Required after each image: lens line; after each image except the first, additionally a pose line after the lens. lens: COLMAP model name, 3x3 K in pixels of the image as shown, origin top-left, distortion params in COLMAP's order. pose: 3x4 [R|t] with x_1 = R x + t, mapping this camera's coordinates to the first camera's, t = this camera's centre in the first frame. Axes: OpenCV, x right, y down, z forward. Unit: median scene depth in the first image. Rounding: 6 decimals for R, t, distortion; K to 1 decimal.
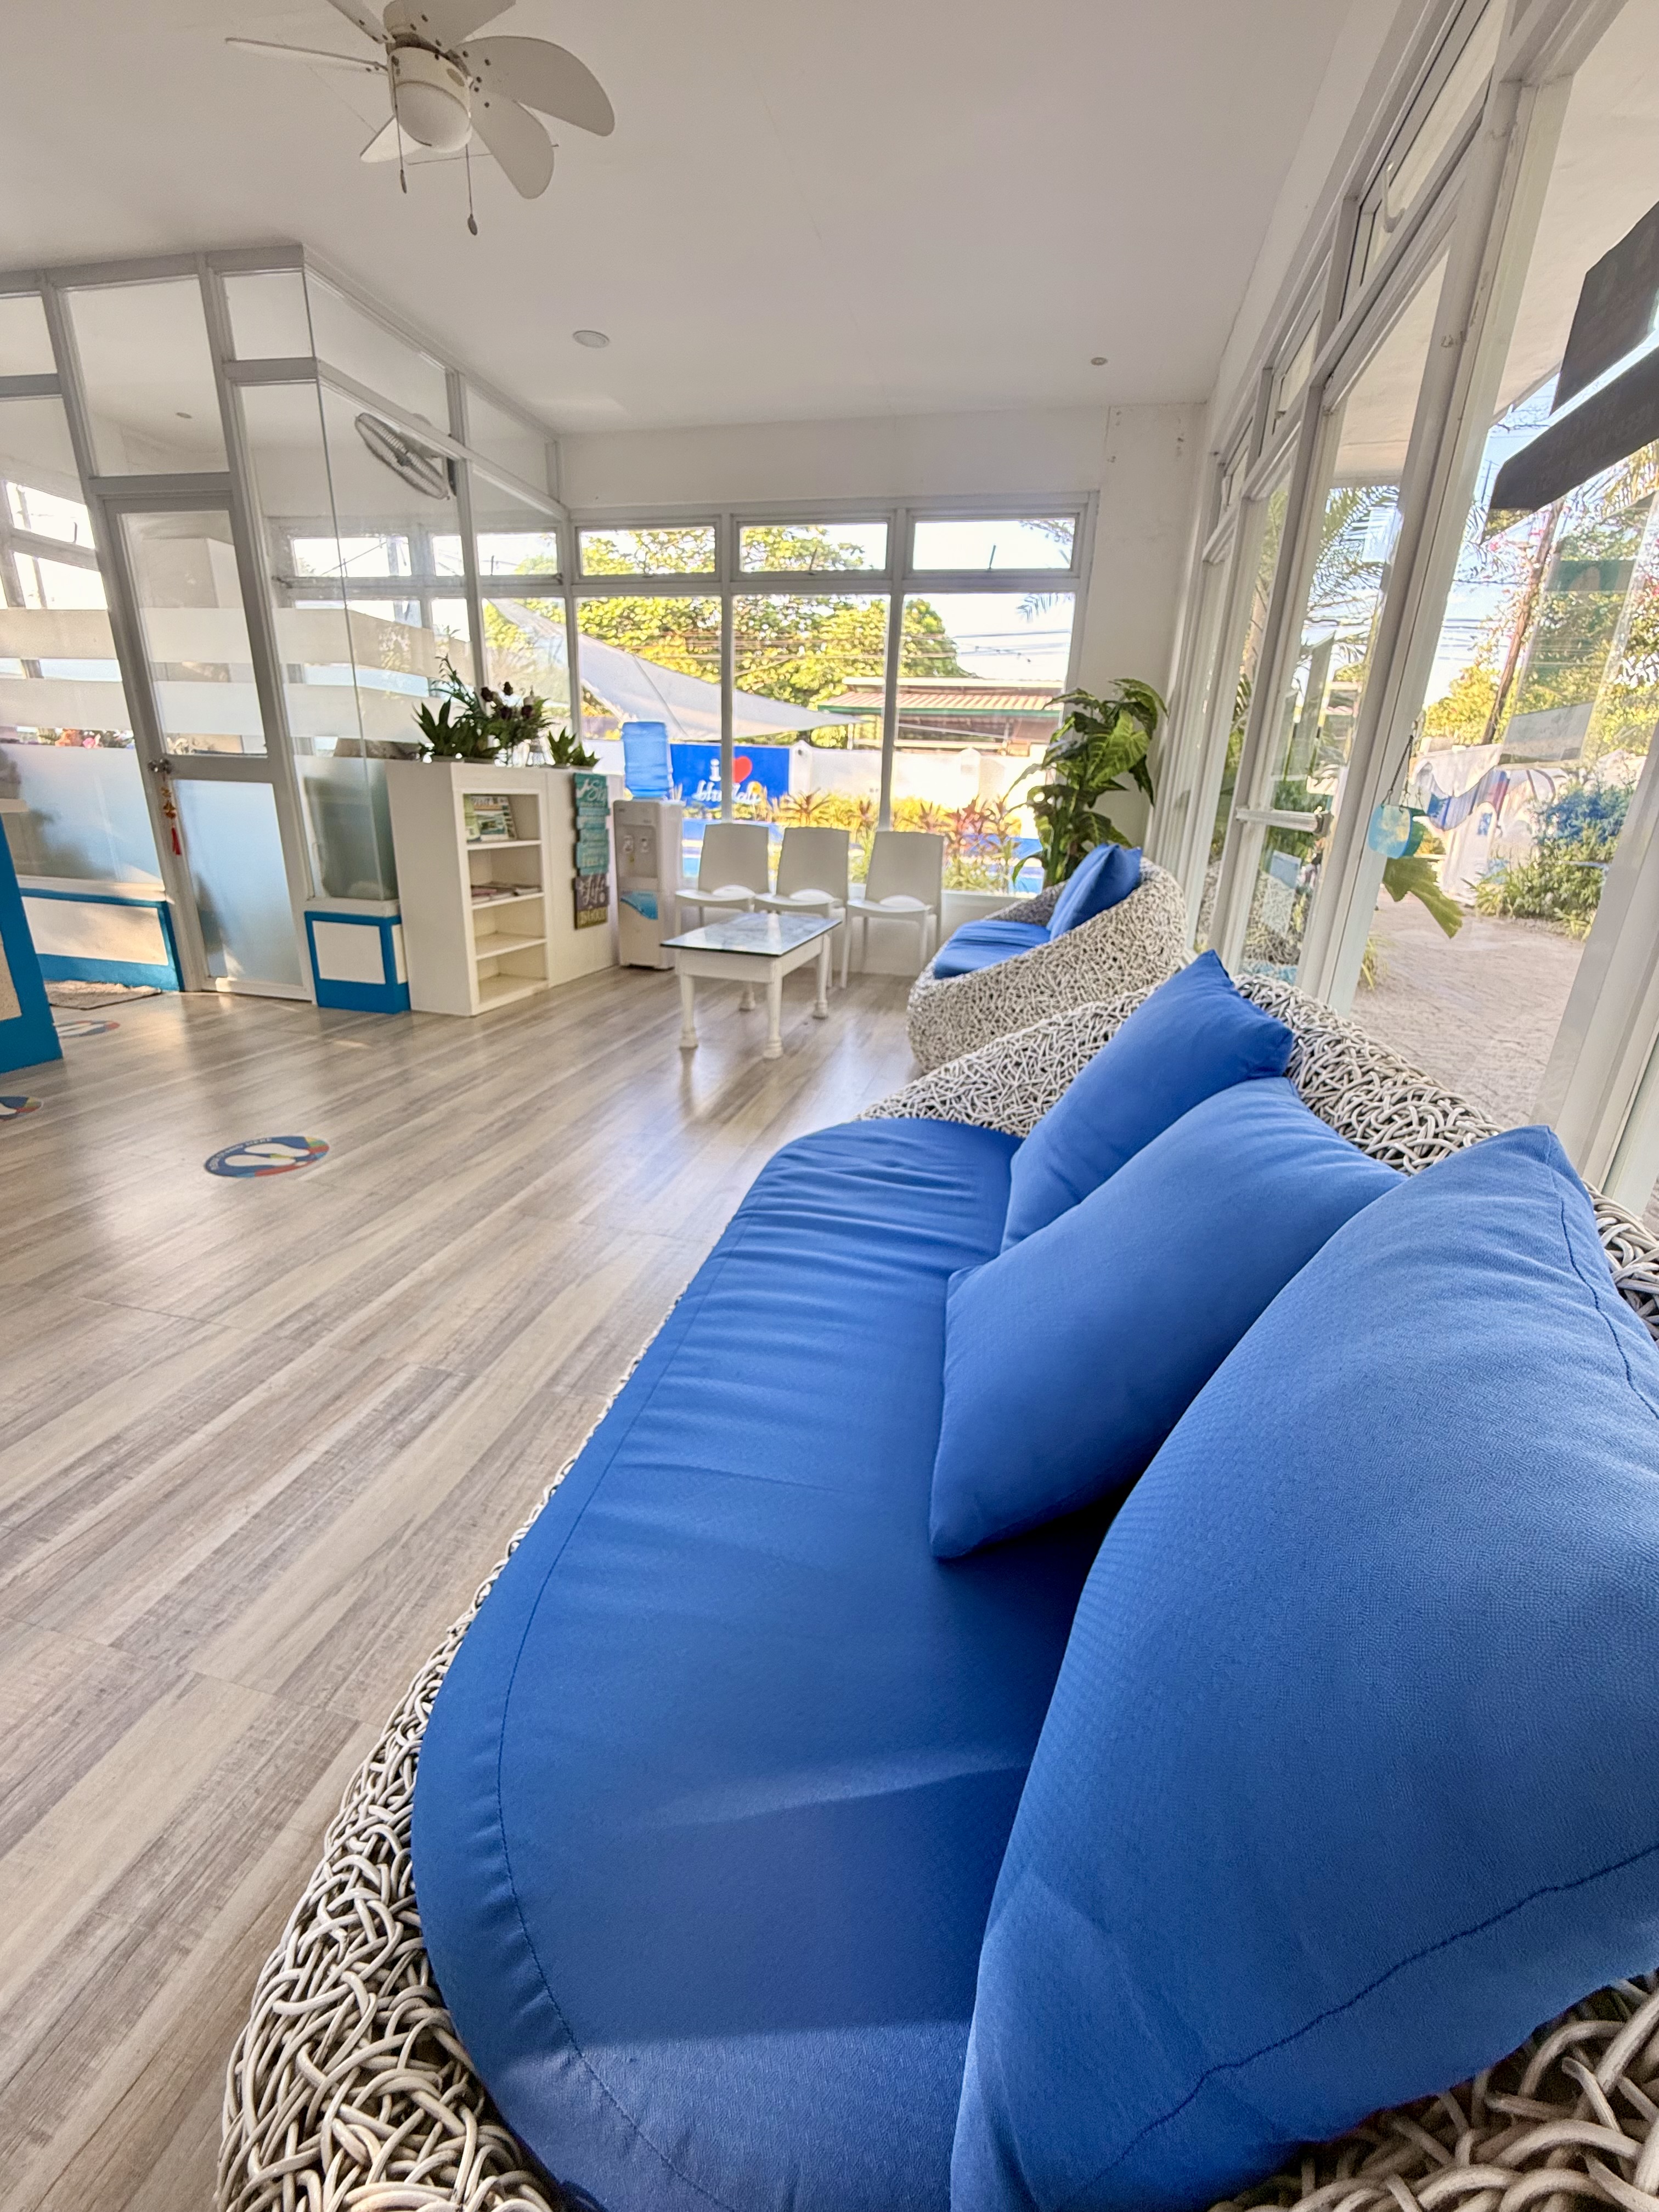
lens RADIAL K [[881.9, 0, 834.2], [0, 881.9, 1102.9], [0, 0, 1]] dist [-0.001791, 0.000282]
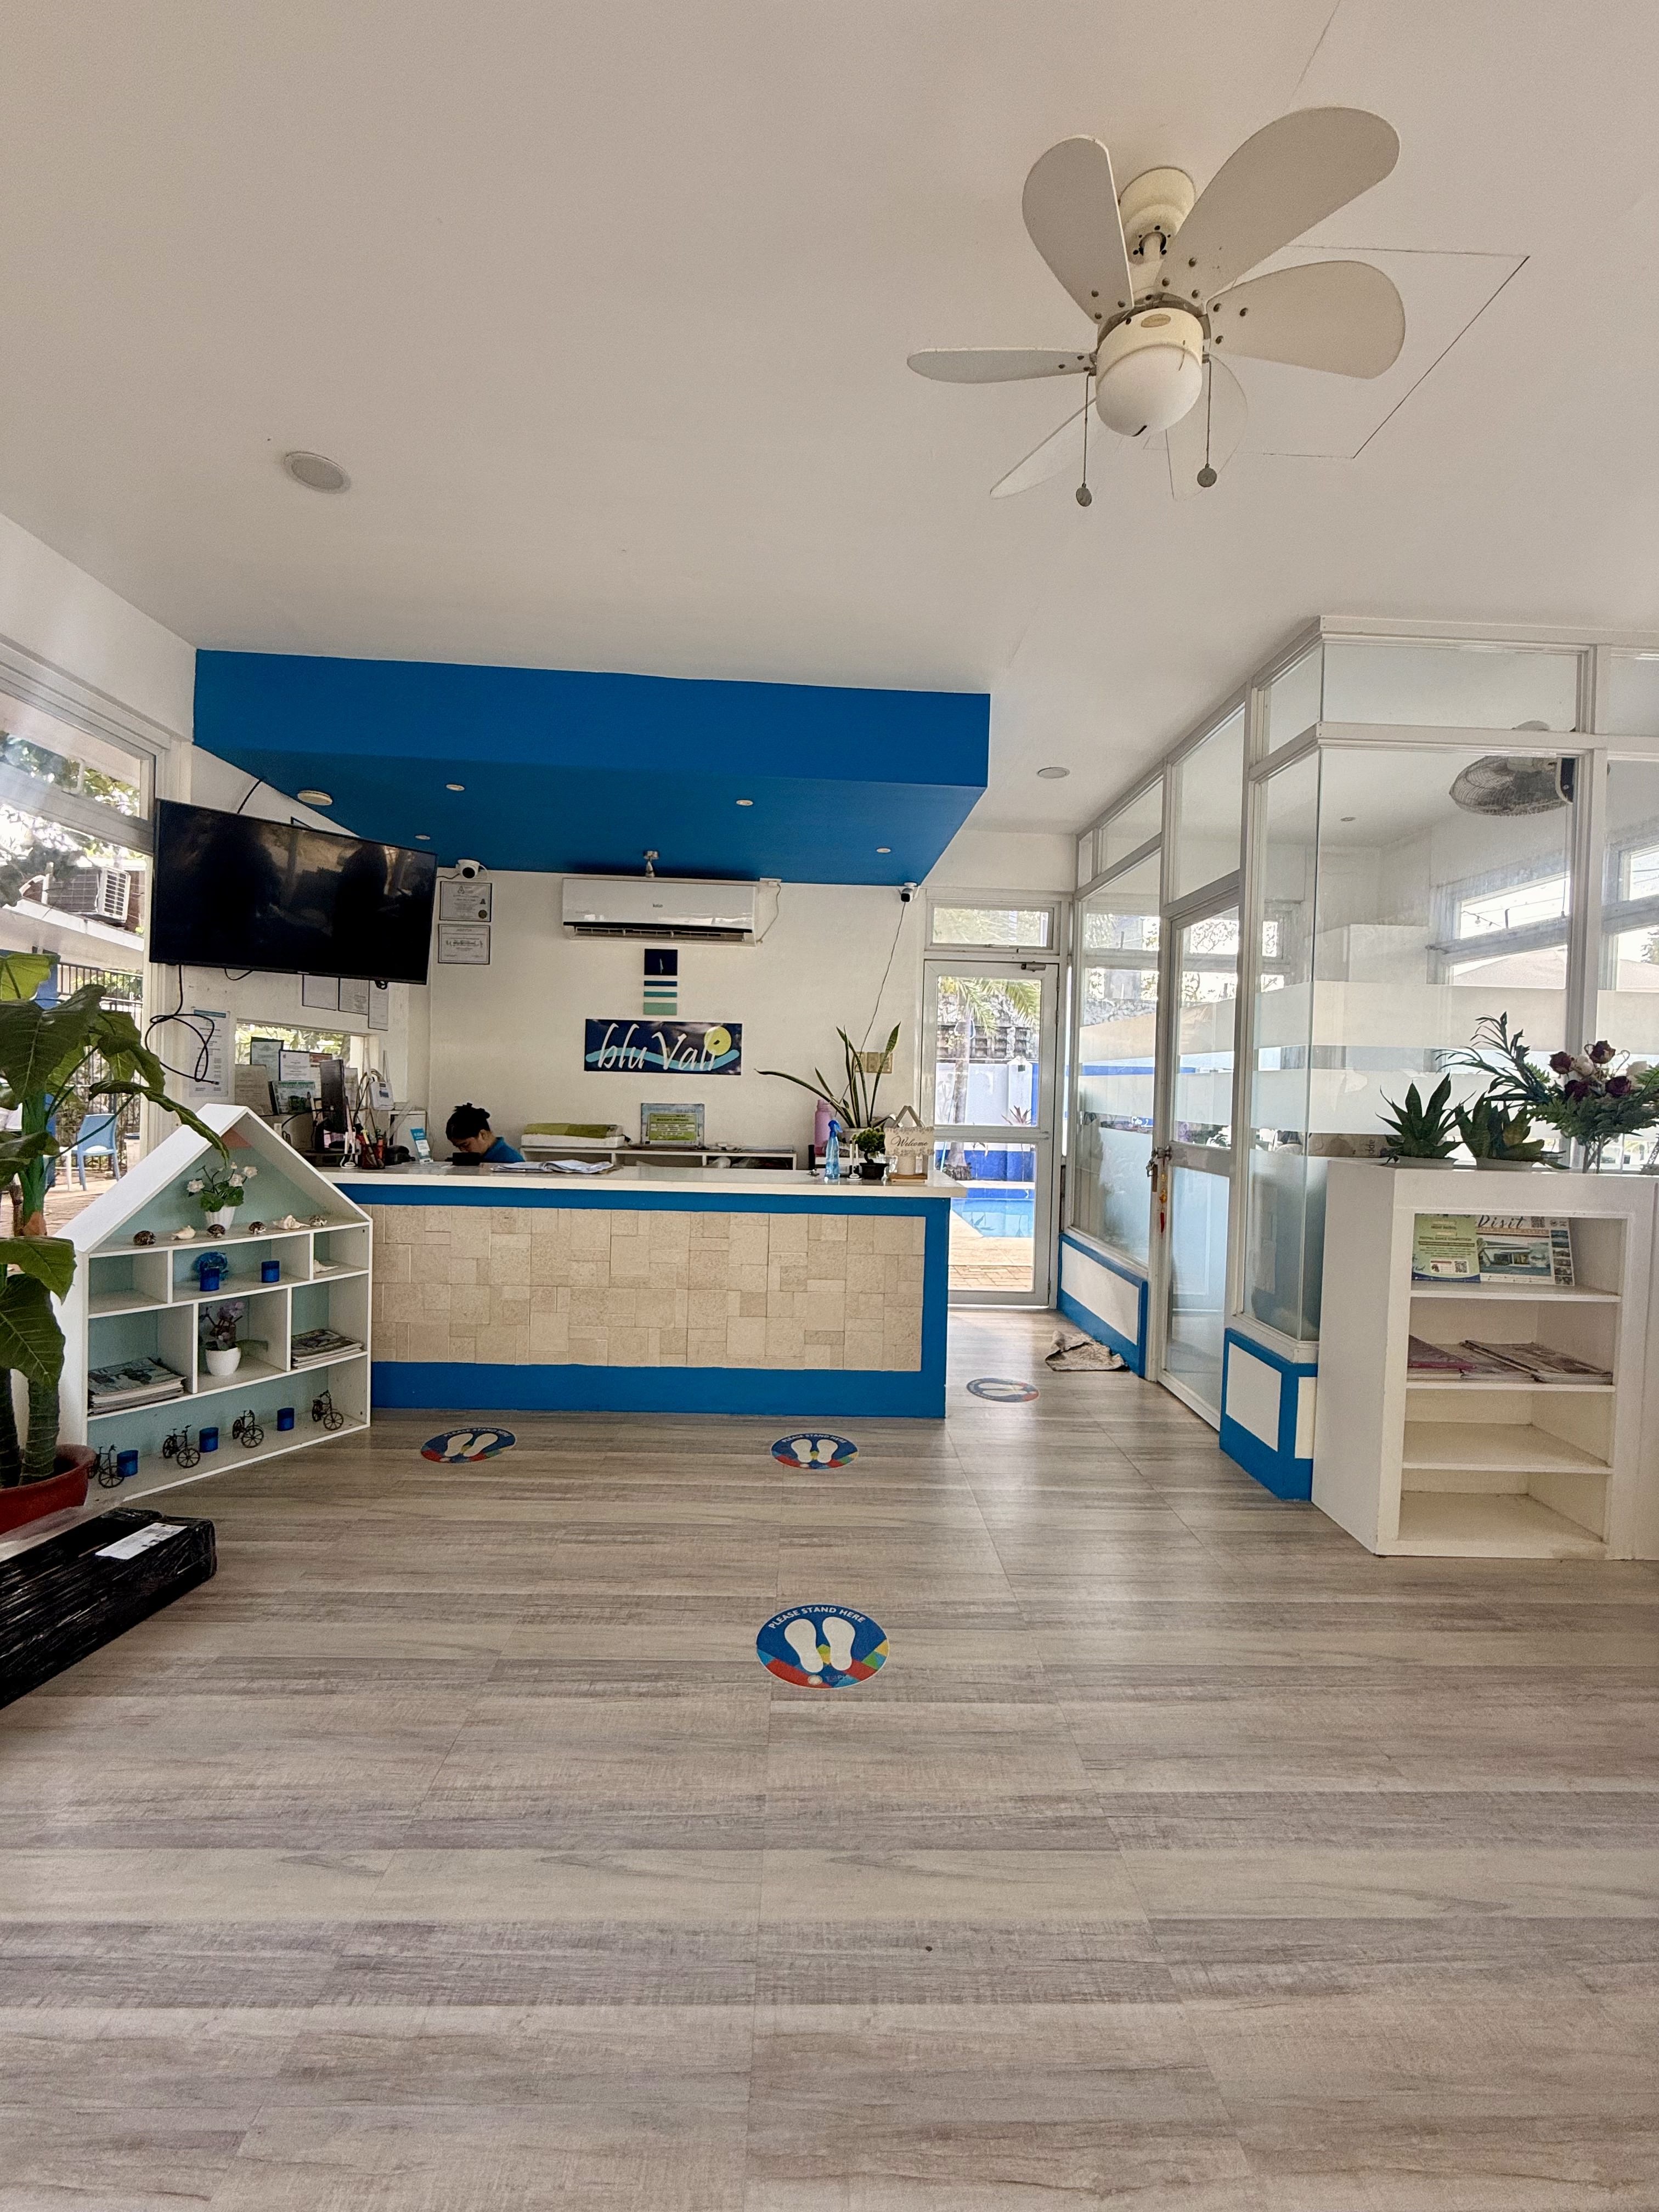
lens RADIAL K [[881.9, 0, 832.7], [0, 881.9, 1099.7], [0, 0, 1]] dist [-0.001791, 0.000282]
pose [[0.256458, -0.018794, -0.966373, 0.107525], [-0.341357, 0.933622, -0.108747, -0.238683], [0.904270, 0.357767, 0.233020, 0.485639]]
